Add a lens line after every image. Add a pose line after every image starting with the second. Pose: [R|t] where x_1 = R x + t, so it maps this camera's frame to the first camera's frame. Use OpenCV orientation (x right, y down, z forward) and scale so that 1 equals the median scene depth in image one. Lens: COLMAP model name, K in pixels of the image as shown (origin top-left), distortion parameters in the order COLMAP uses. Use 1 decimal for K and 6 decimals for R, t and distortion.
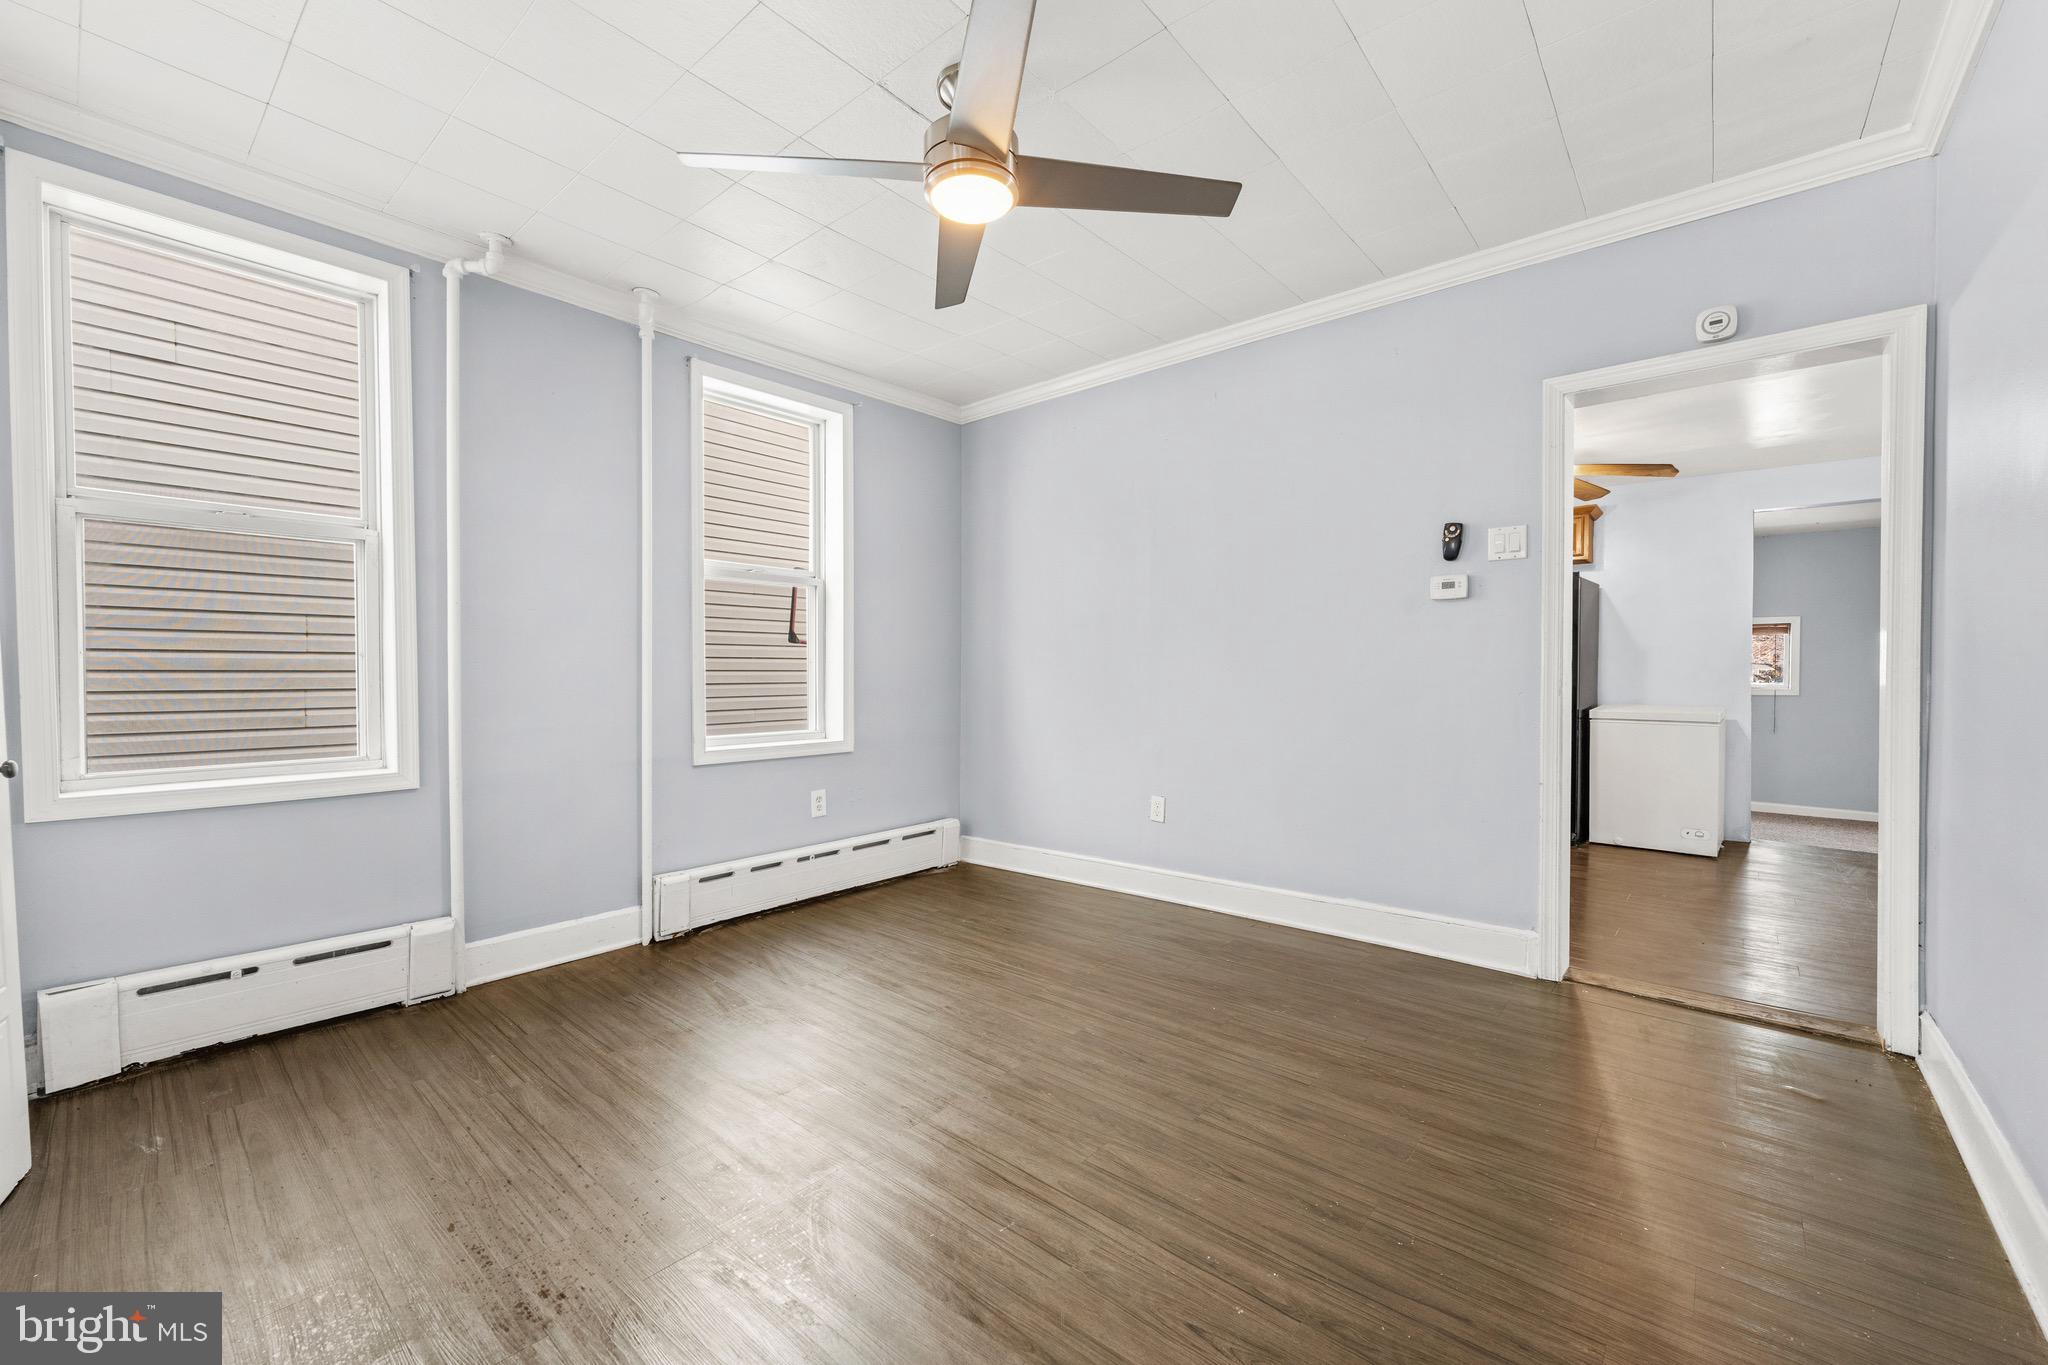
lens RADIAL K [[820.1, 0, 1025.4], [0, 820.1, 679.3], [0, 0, 1]] dist [0.001761, -0.001675]
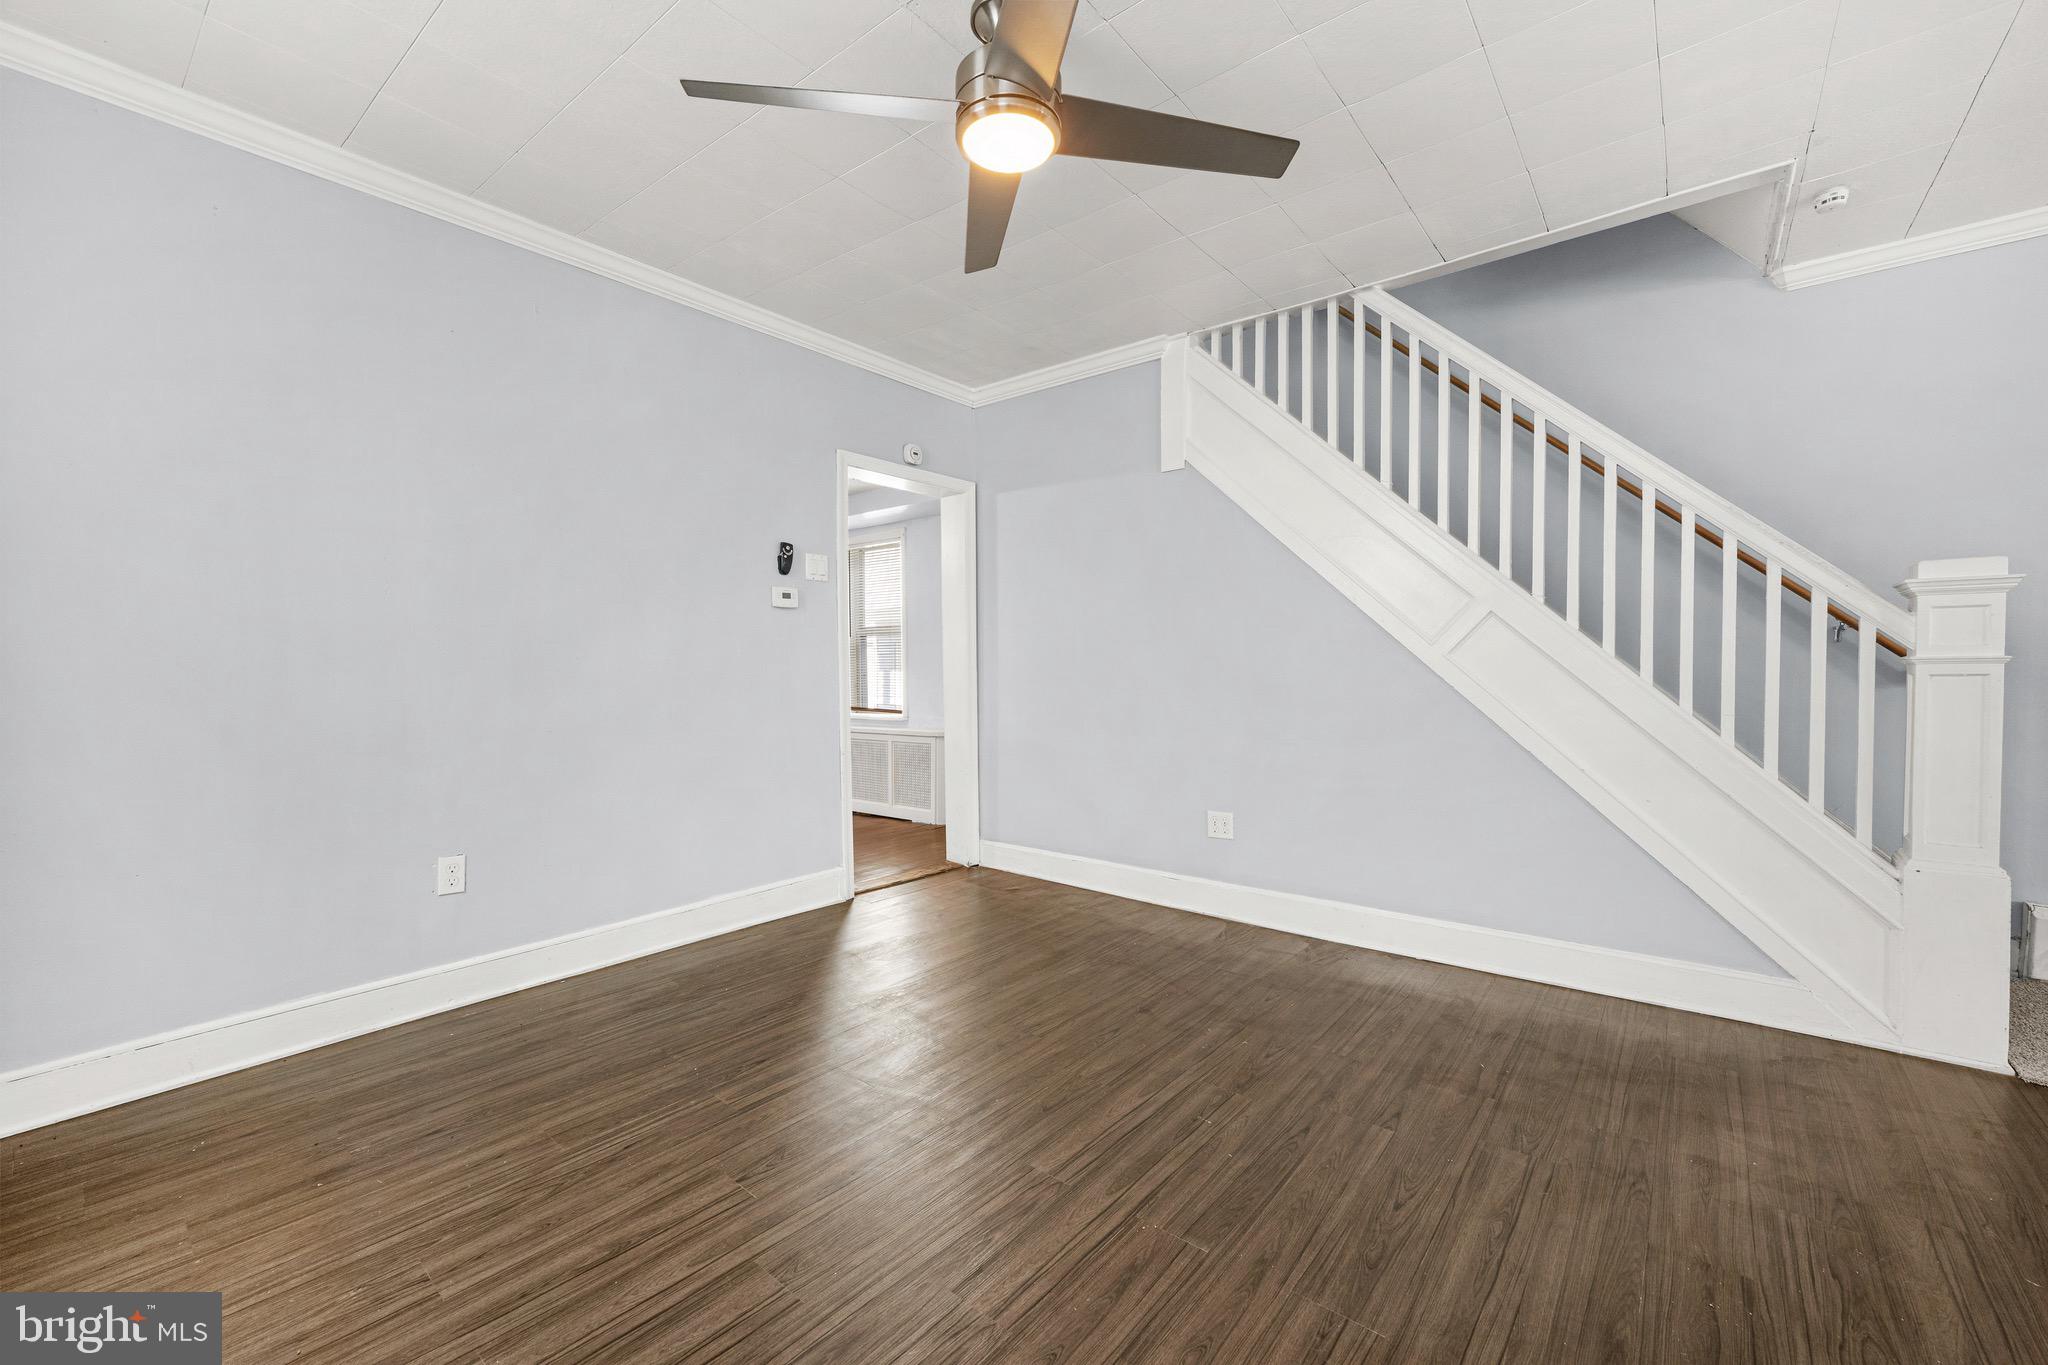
lens RADIAL K [[820.1, 0, 1022.3], [0, 820.1, 685.8], [0, 0, 1]] dist [0.001761, -0.001675]
pose [[-0.013747, -0.022538, 0.999651, -0.656904], [0.014303, 0.999639, 0.022735, -0.008576], [-0.999803, 0.014611, -0.013419, 0.681611]]
